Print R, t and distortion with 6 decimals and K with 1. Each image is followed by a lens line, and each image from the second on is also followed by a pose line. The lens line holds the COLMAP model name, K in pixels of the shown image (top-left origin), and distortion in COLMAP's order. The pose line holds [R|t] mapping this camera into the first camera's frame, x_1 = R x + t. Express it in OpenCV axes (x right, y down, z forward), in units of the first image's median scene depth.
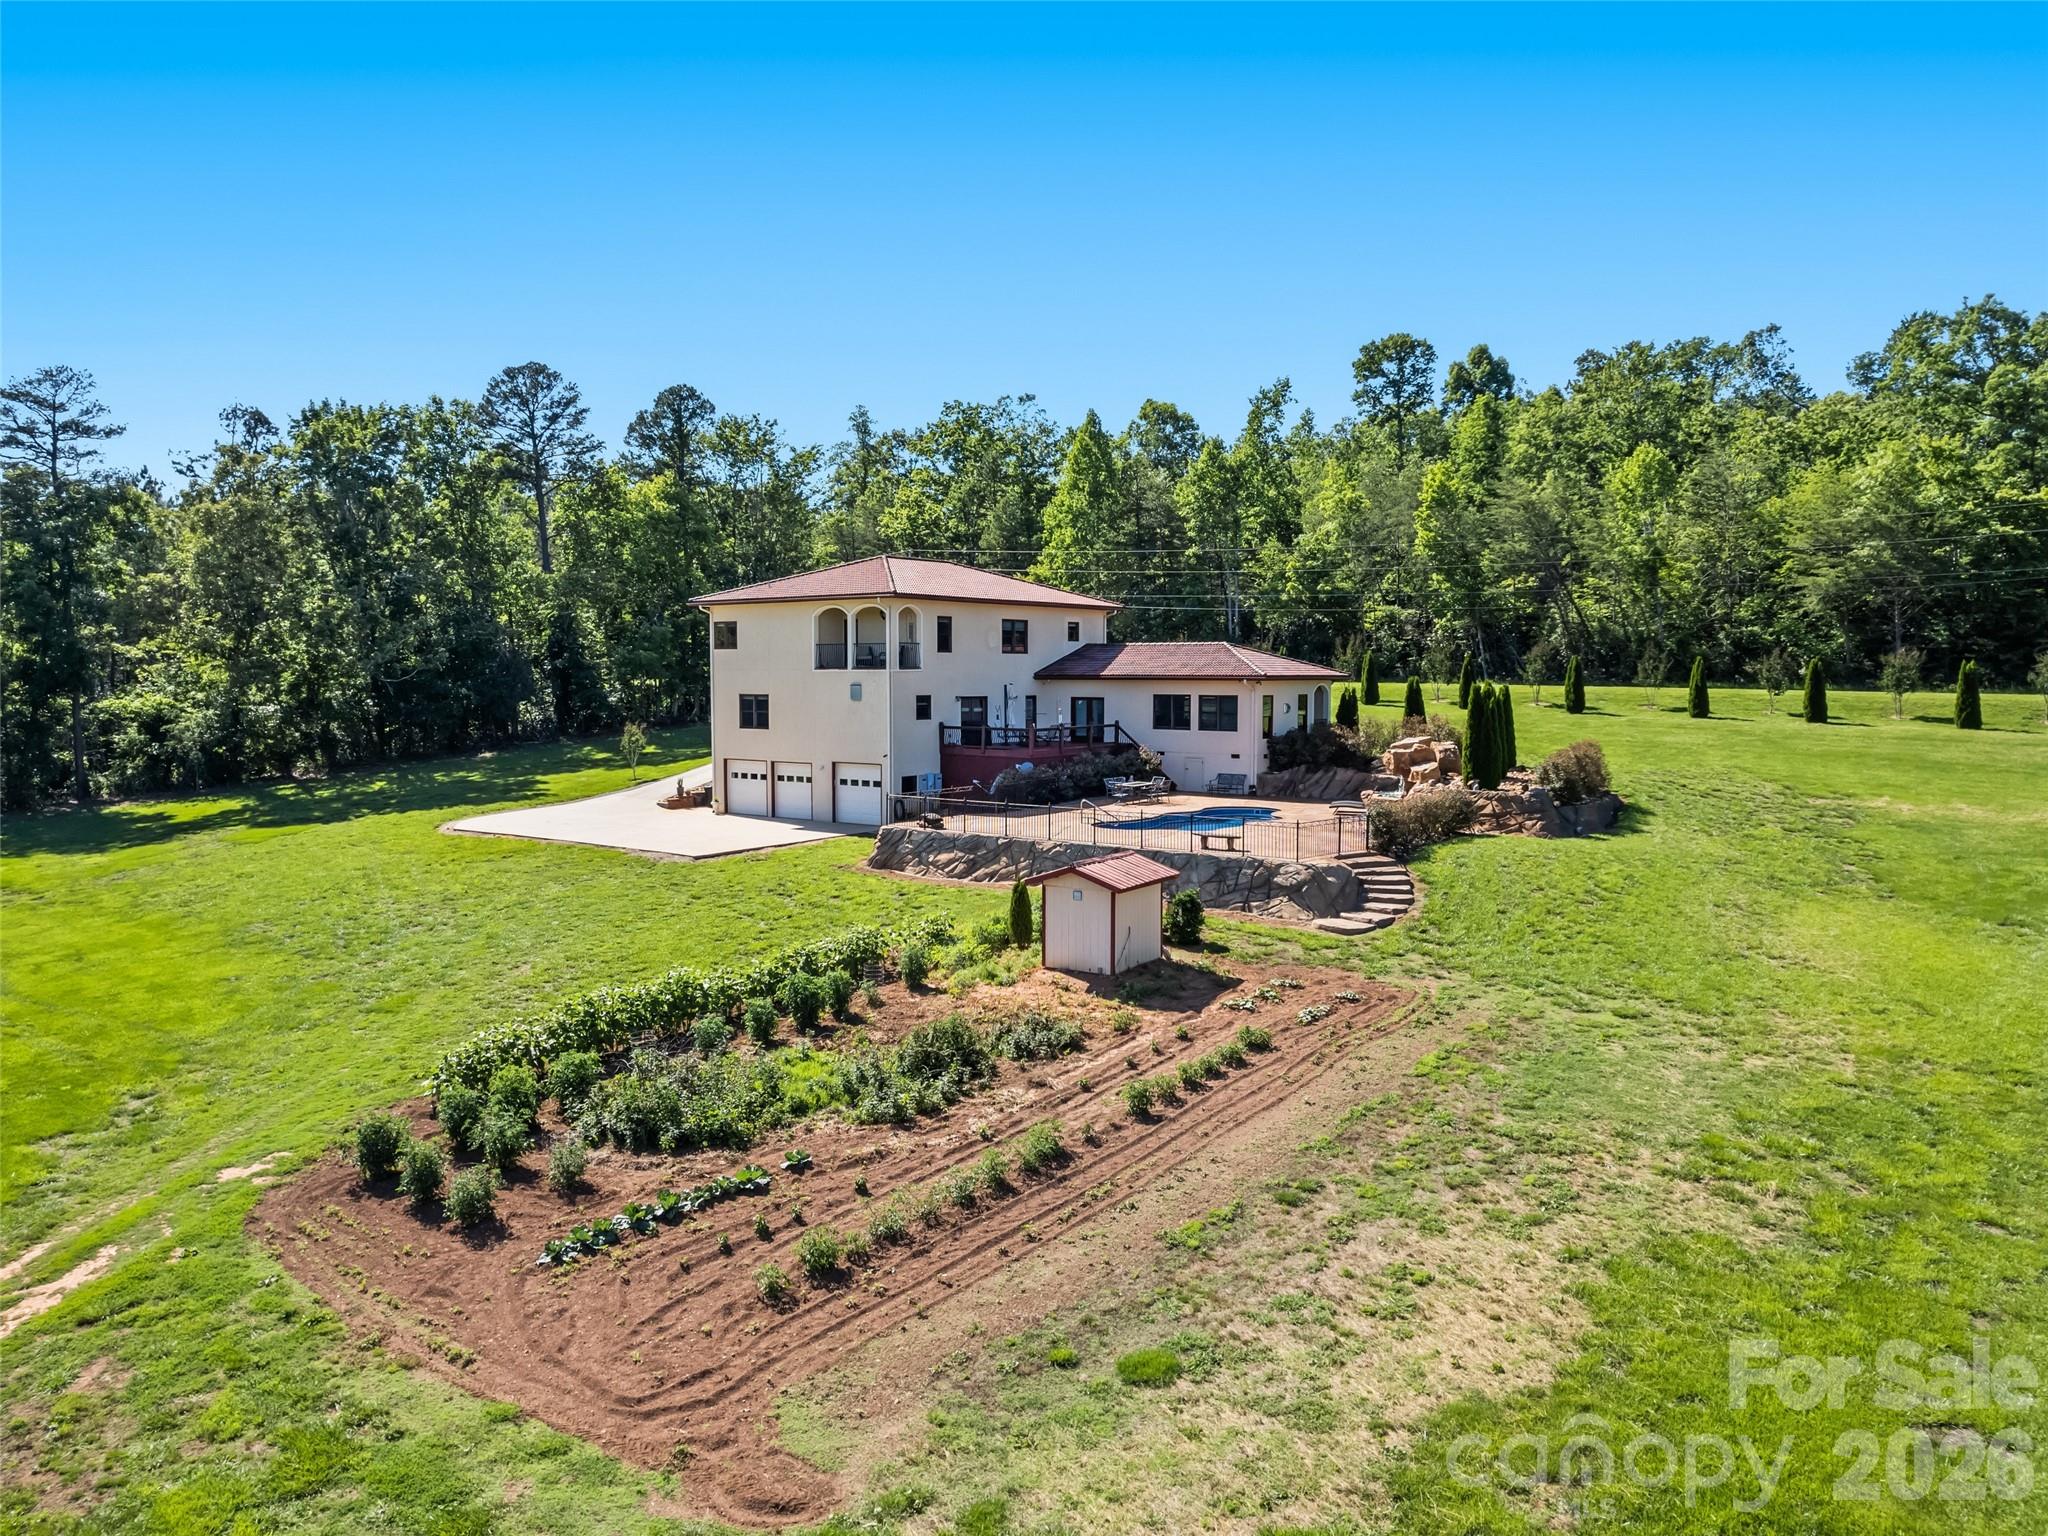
lens RADIAL K [[1491.7, 0, 1024.0], [0, 1491.7, 768.0], [0, 0, 1]] dist [-0.069820, 0.077017]
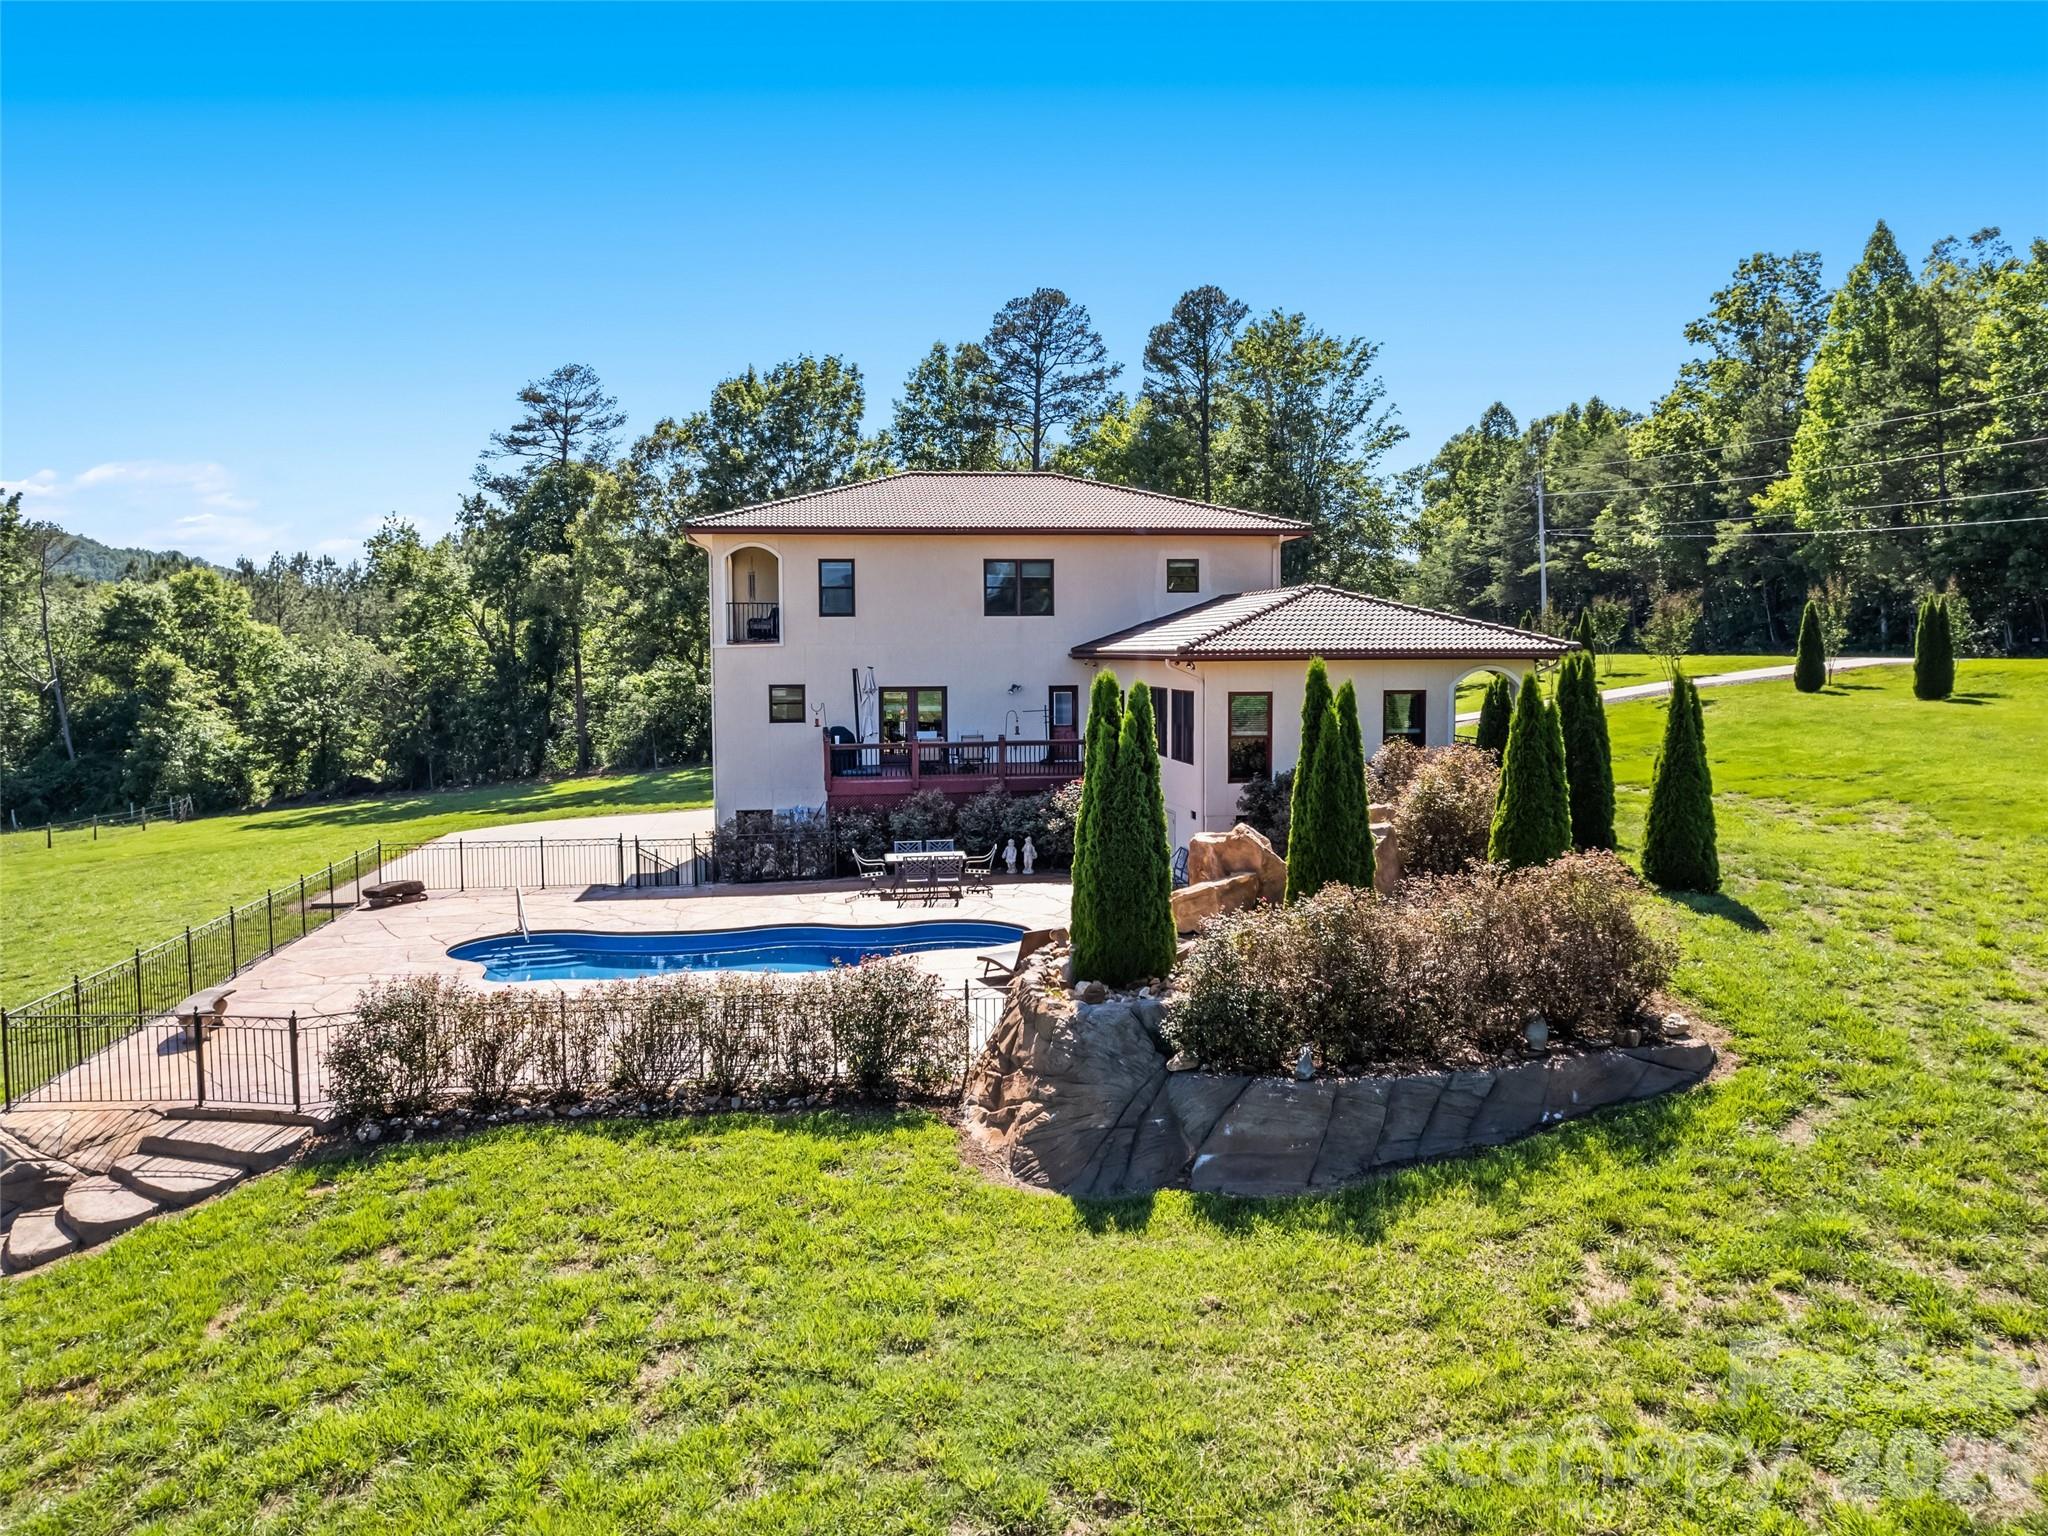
lens RADIAL K [[1486.4, 0, 1024.0], [0, 1486.4, 768.0], [0, 0, 1]] dist [-0.046507, 0.038529]
pose [[0.714381, 0.049737, -0.697987, 0.412758], [-0.038157, 0.998756, 0.032115, -0.034228], [0.698716, 0.003691, 0.715390, 0.561762]]
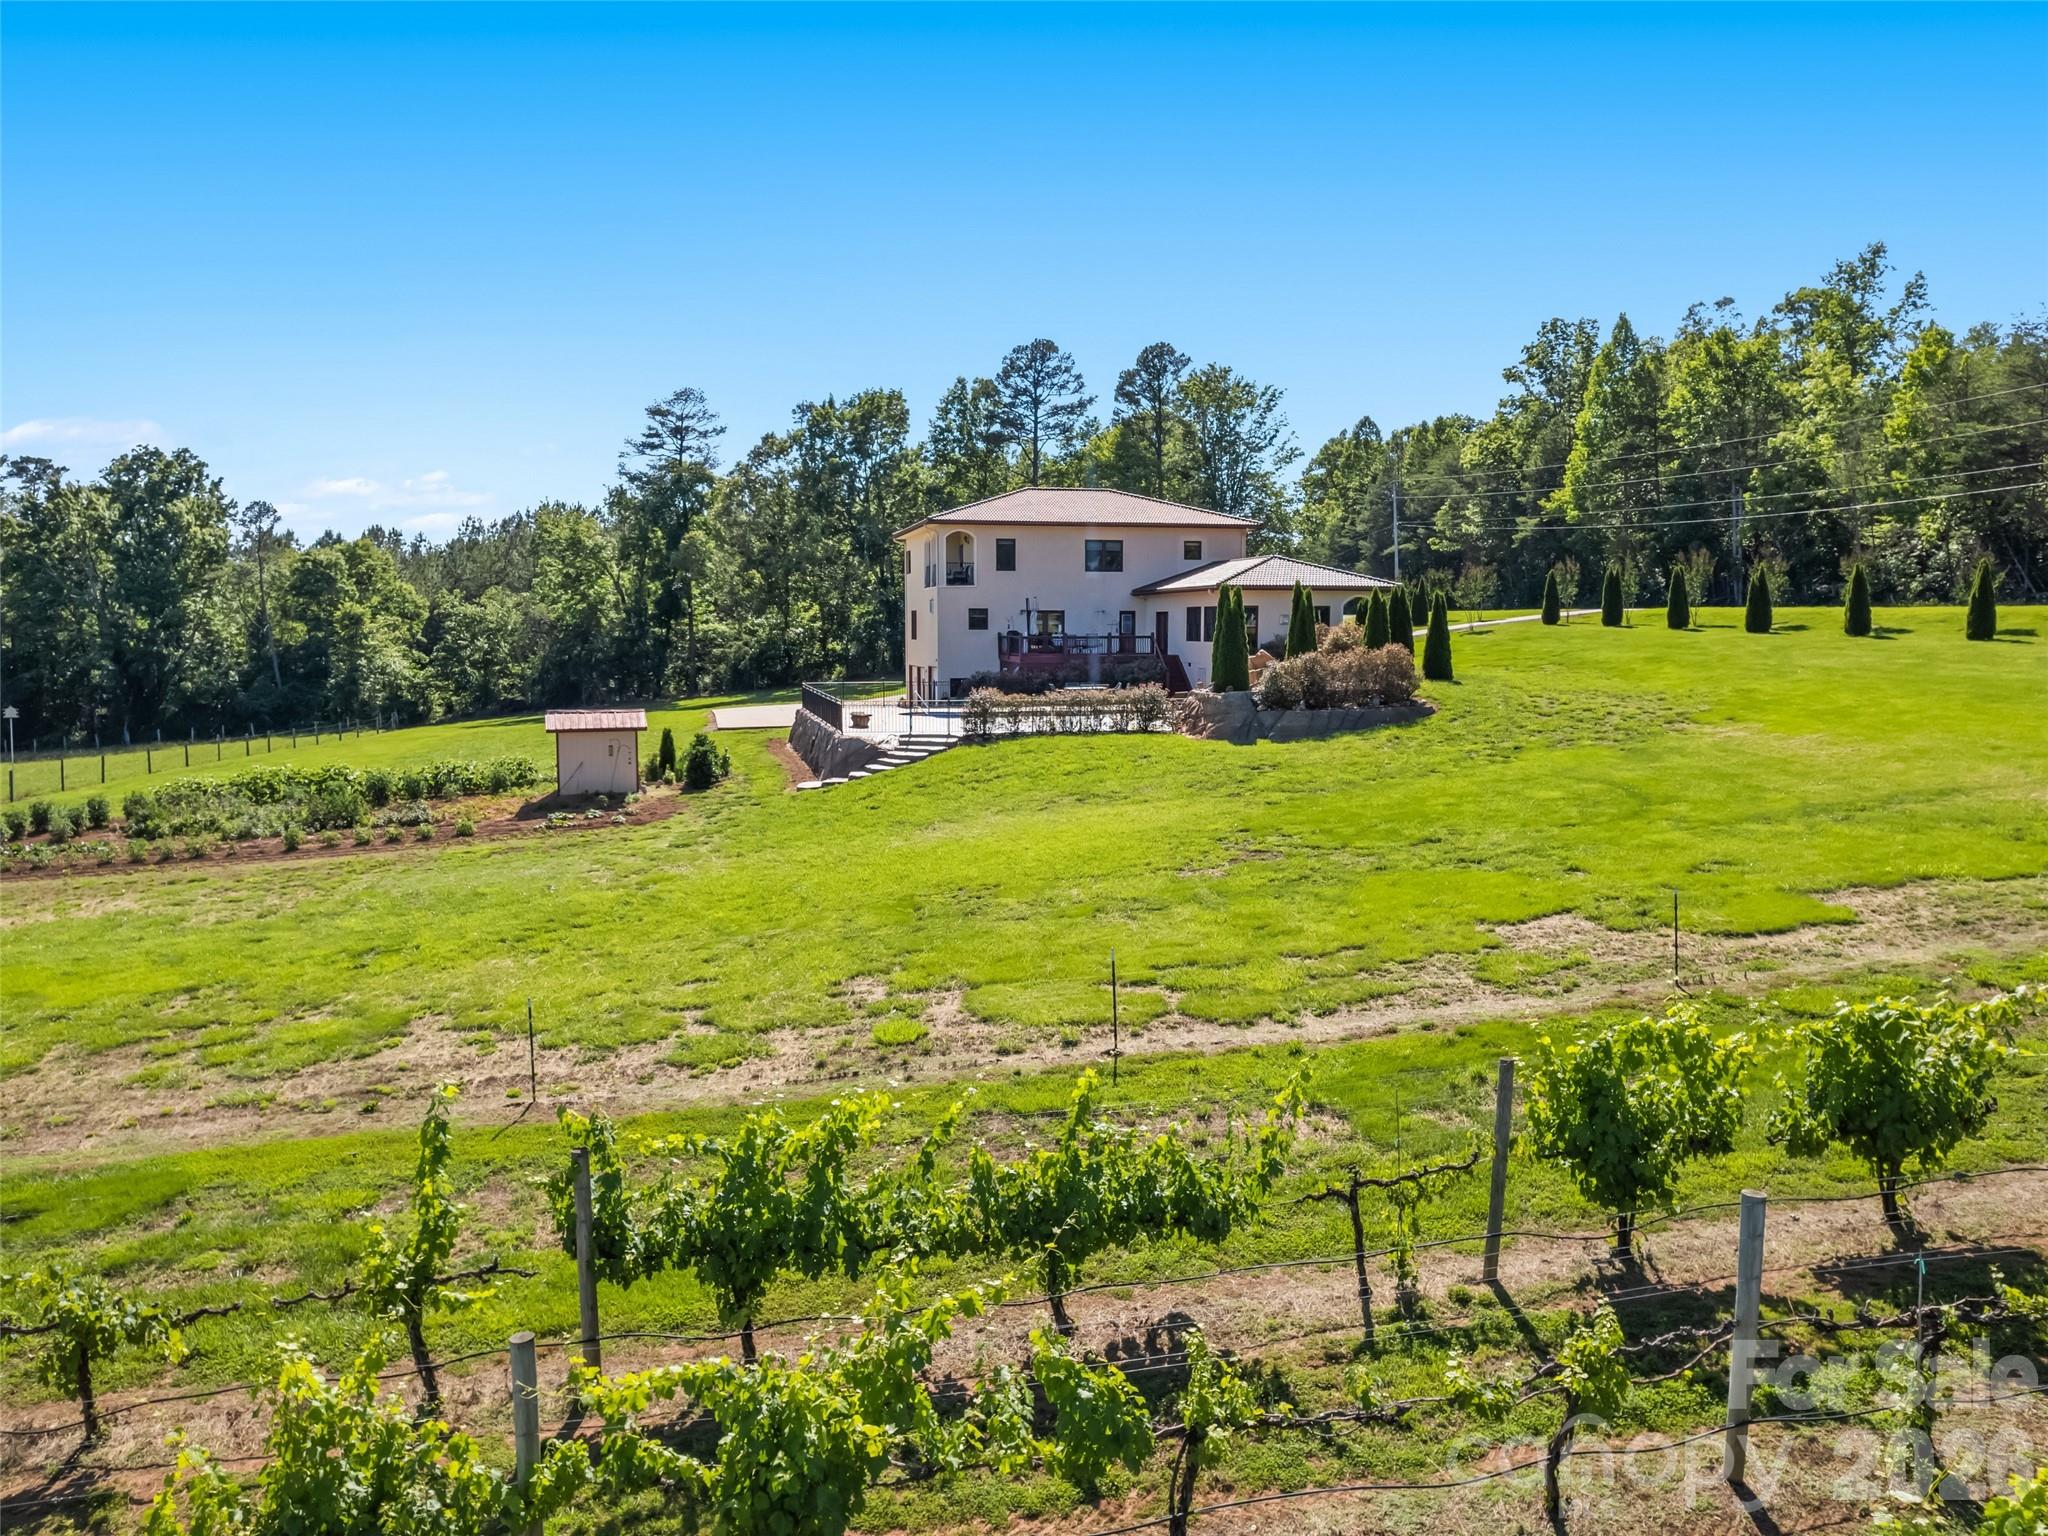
lens RADIAL K [[1486.4, 0, 1024.0], [0, 1486.4, 768.0], [0, 0, 1]] dist [-0.046507, 0.038529]
pose [[0.769942, 0.059162, -0.635366, 0.636057], [-0.040552, 0.998217, 0.043807, 0.020660], [0.636824, -0.007964, 0.770968, 0.124660]]
